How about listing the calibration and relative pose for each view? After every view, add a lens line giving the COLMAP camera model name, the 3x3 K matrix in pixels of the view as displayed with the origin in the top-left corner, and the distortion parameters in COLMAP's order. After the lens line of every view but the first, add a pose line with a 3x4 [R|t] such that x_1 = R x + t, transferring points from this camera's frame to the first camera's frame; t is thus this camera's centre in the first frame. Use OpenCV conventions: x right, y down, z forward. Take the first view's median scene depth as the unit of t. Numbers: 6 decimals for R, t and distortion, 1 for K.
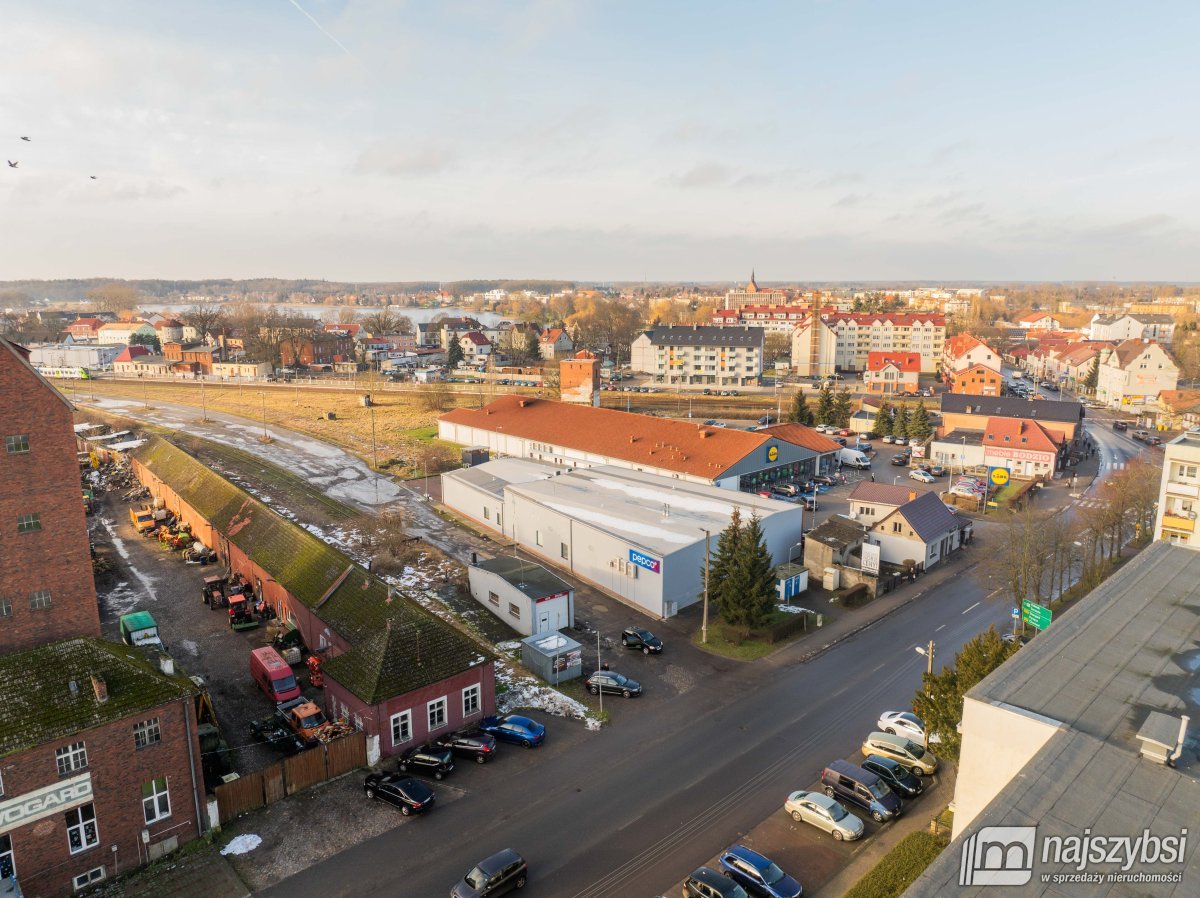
lens RADIAL K [[844.1, 0, 600.6], [0, 844.1, 450.4], [0, 0, 1]] dist [-0.034909, -0.002585]
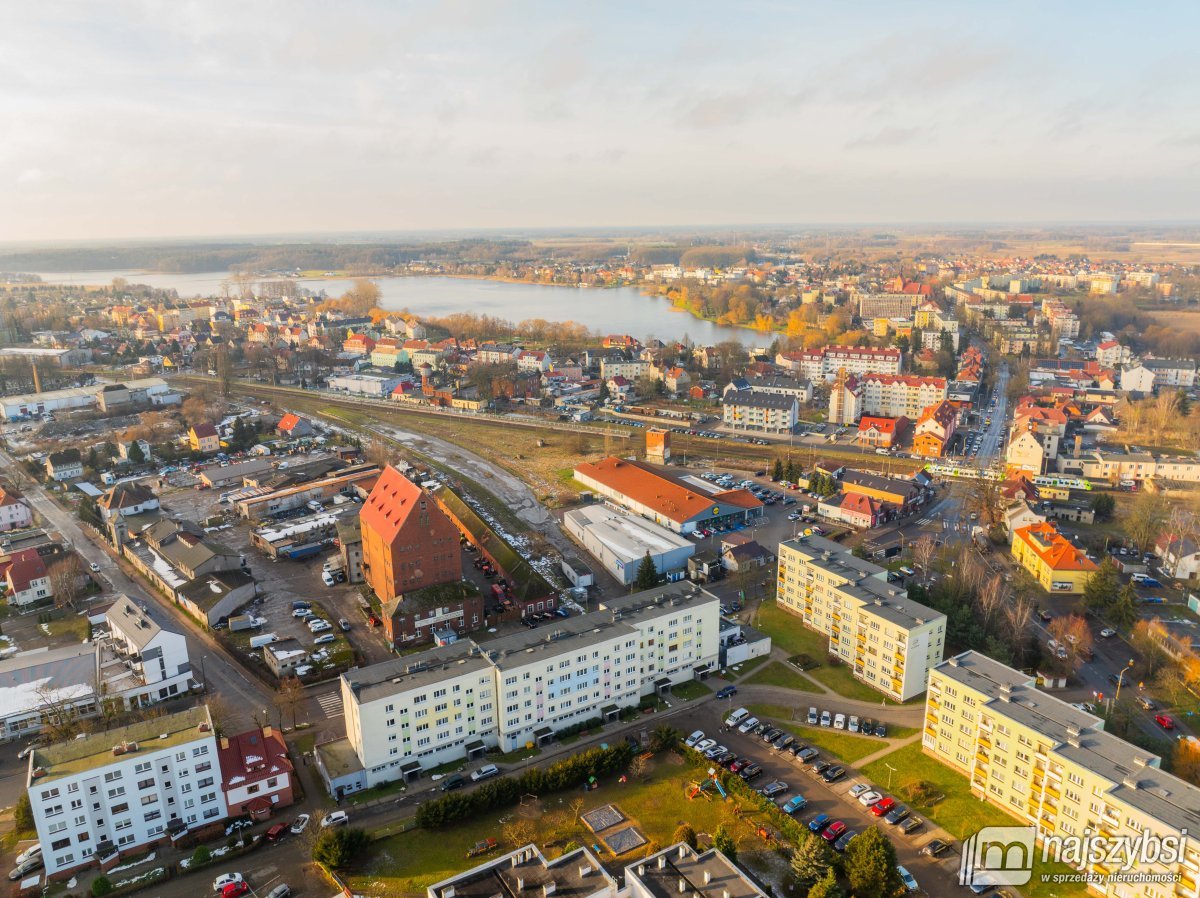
lens RADIAL K [[844.1, 0, 596.7], [0, 844.1, 451.7], [0, 0, 1]] dist [-0.034909, -0.002585]
pose [[0.973222, 0.046965, -0.225020, 0.530829], [-0.031317, 0.996868, 0.072615, -0.402195], [0.227725, -0.063624, 0.971645, -1.568081]]
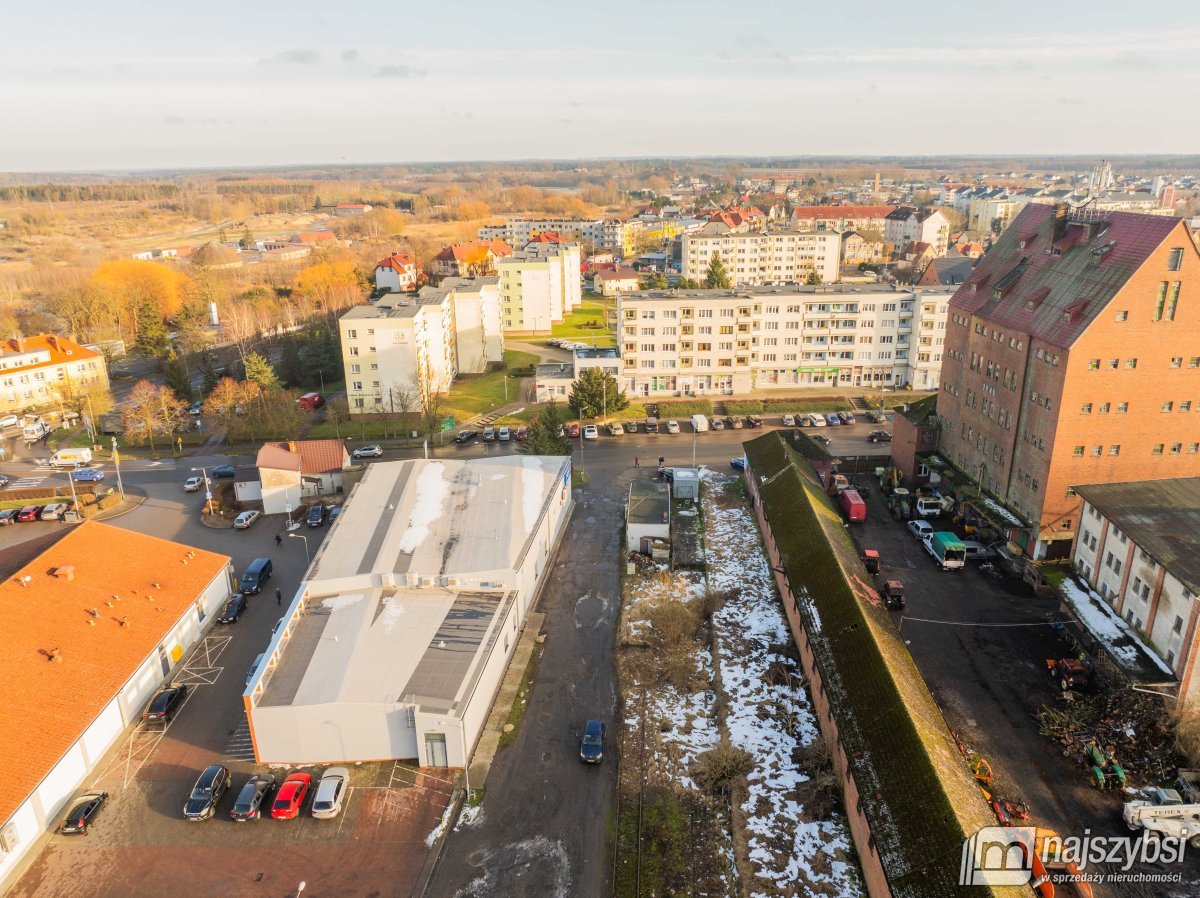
lens RADIAL K [[844.1, 0, 597.8], [0, 844.1, 445.4], [0, 0, 1]] dist [-0.034909, -0.002585]
pose [[-0.750968, -0.201493, 0.628846, -0.693751], [0.145324, 0.878532, 0.455041, -0.428874], [-0.644149, 0.433107, -0.630468, 1.559912]]
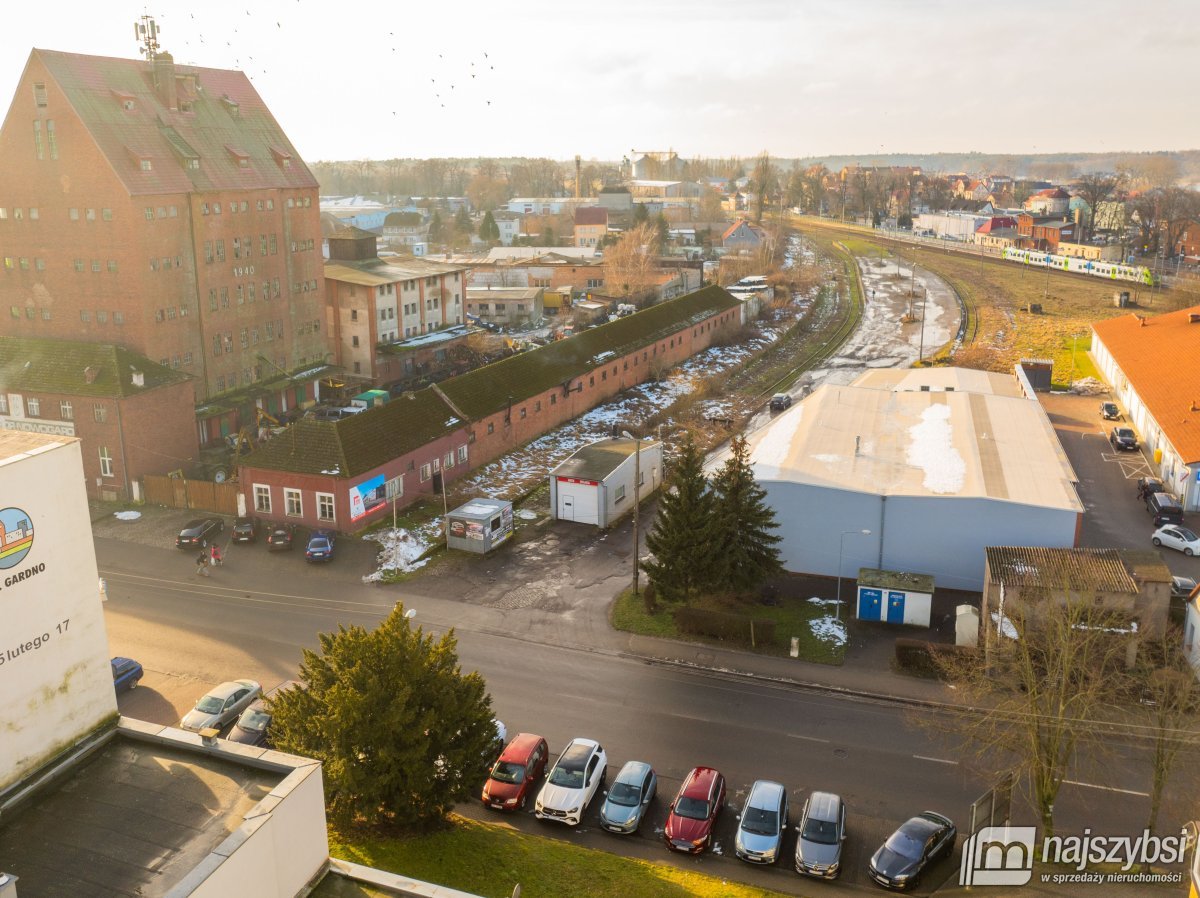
lens RADIAL K [[1008.5, 0, 597.0], [0, 1008.5, 389.1], [0, 0, 1]] dist [-0.033640, -0.010575]
pose [[0.456299, 0.197401, -0.867654, 0.669200], [-0.171766, 0.976284, 0.131784, -0.043085], [0.873091, 0.088900, 0.479384, 0.434722]]
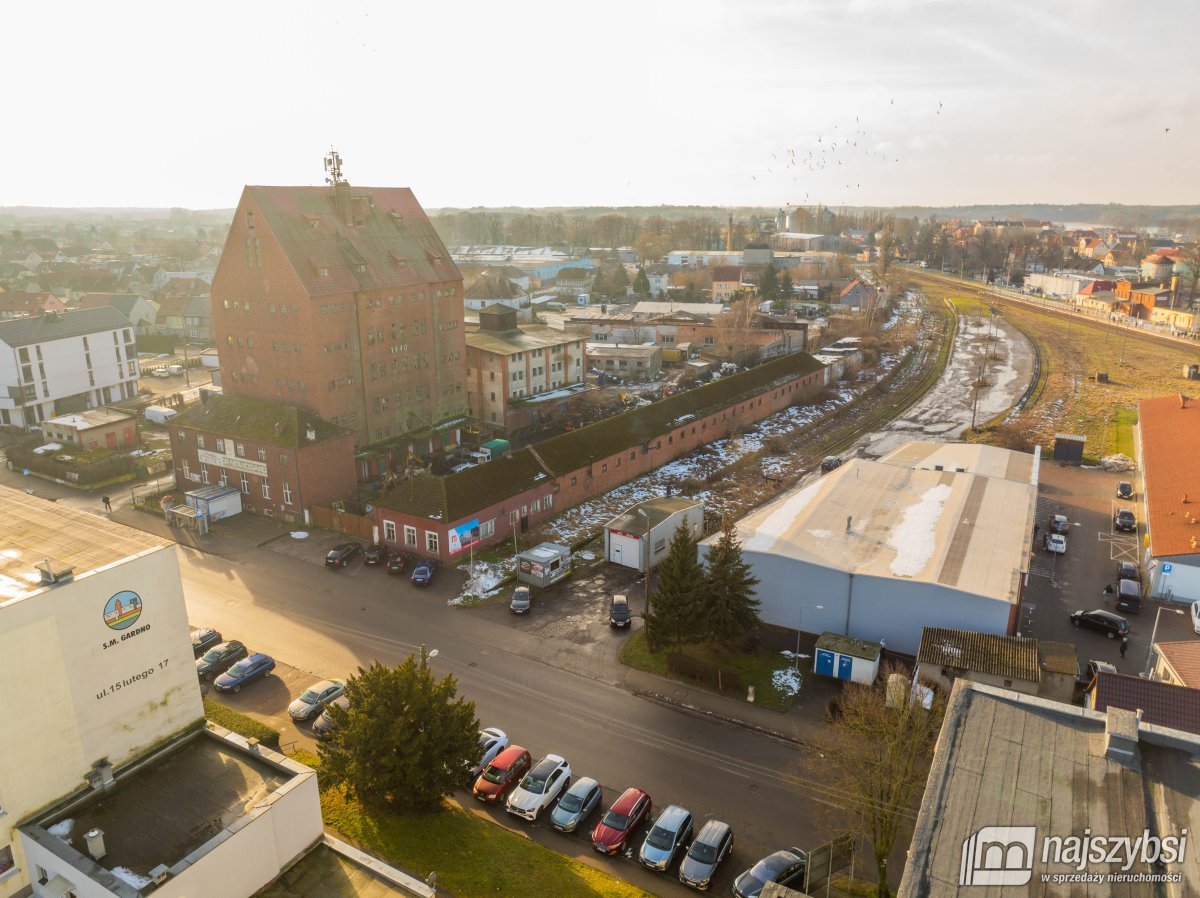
lens RADIAL K [[844.1, 0, 595.8], [0, 844.1, 443.4], [0, 0, 1]] dist [-0.034909, -0.002585]
pose [[0.277805, 0.261887, -0.924251, 0.741767], [-0.186991, 0.958461, 0.215376, -0.133634], [0.942263, 0.112994, 0.315236, 0.507488]]
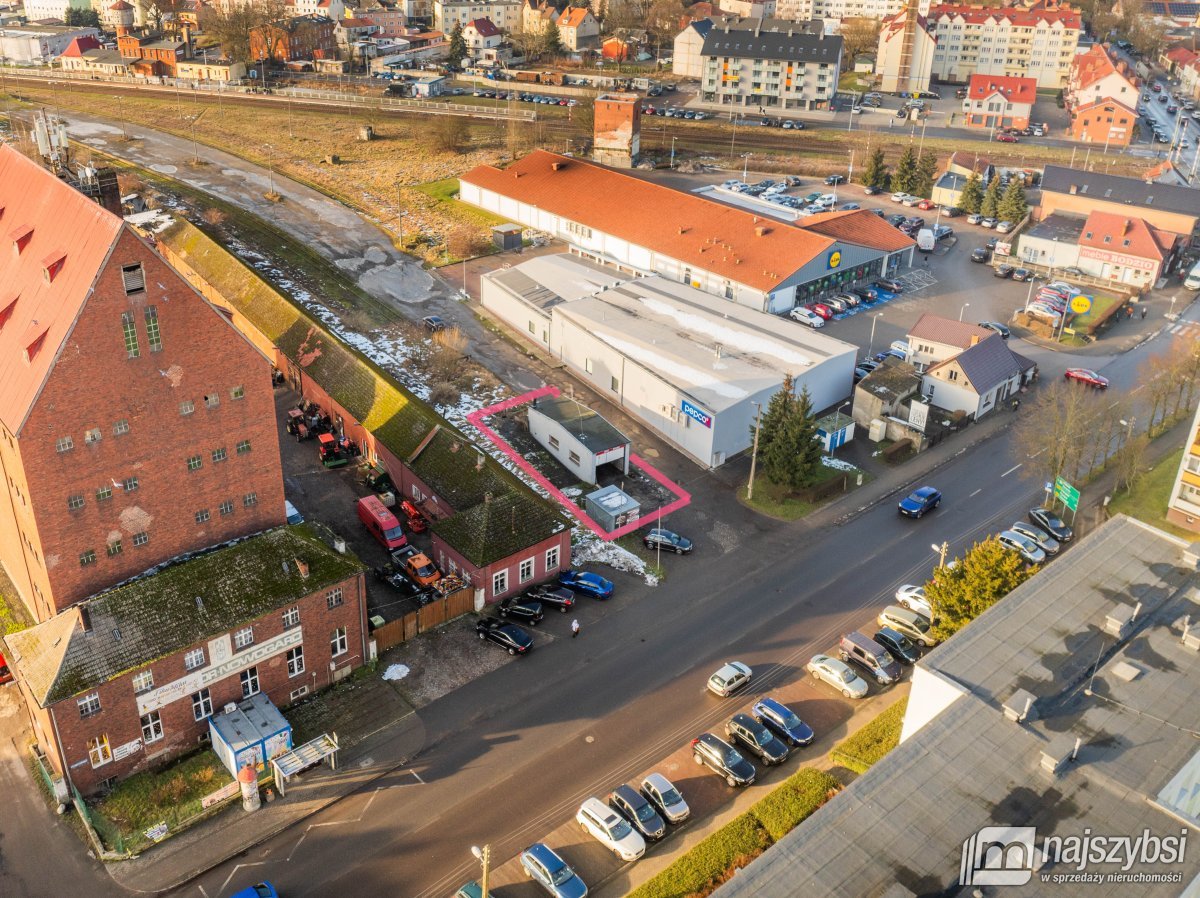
lens RADIAL K [[1076.7, 0, 502.4], [0, 1076.7, 368.1], [0, 0, 1]] dist [-0.029325, -0.024262]
pose [[0.994595, 0.041387, -0.095231, -0.056754], [-0.017491, 0.970806, 0.239229, -0.214948], [0.102351, -0.236270, 0.966282, -0.278583]]
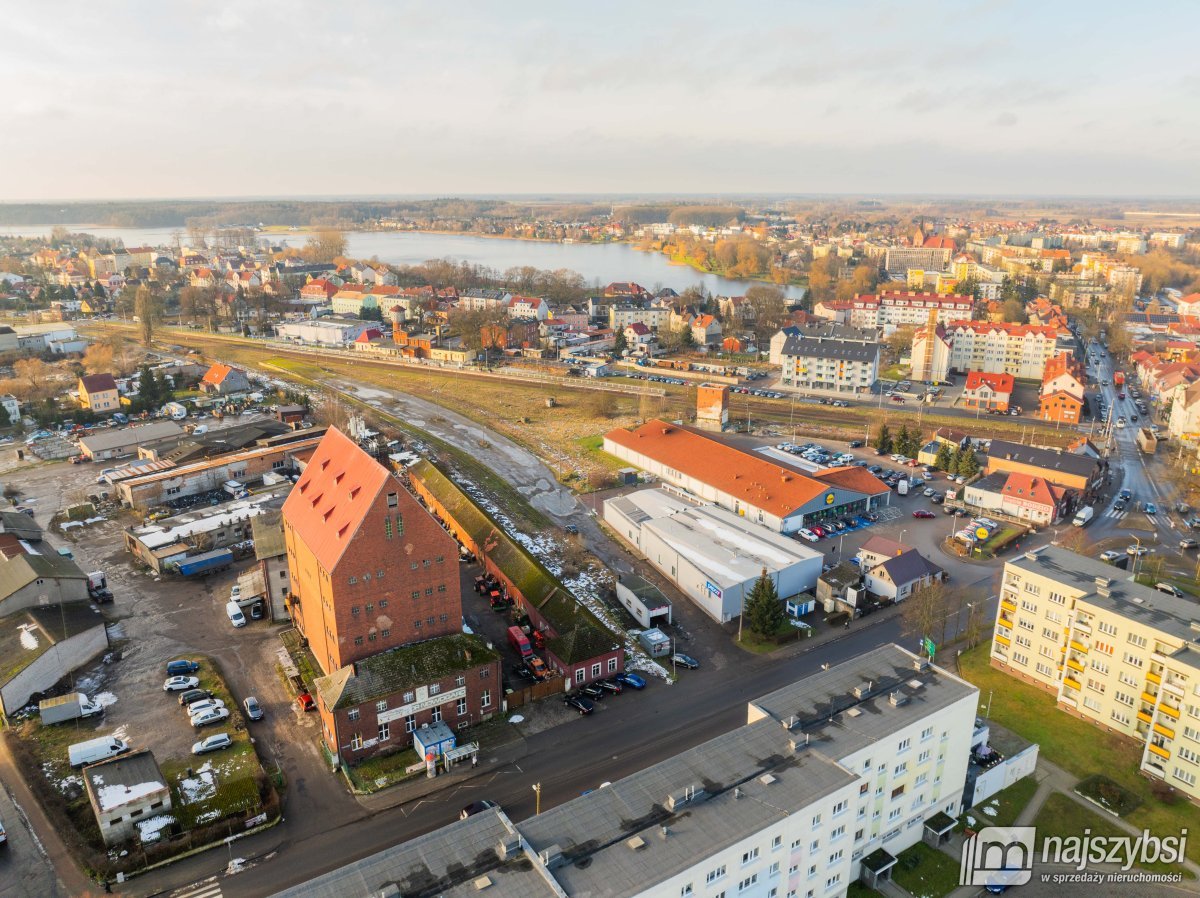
lens RADIAL K [[844.1, 0, 598.8], [0, 844.1, 452.4], [0, 0, 1]] dist [-0.034909, -0.002585]
pose [[0.979956, 0.059501, -0.190118, 0.118684], [-0.039502, 0.993441, 0.107308, -0.296129], [0.195256, -0.097647, 0.975879, -0.659191]]
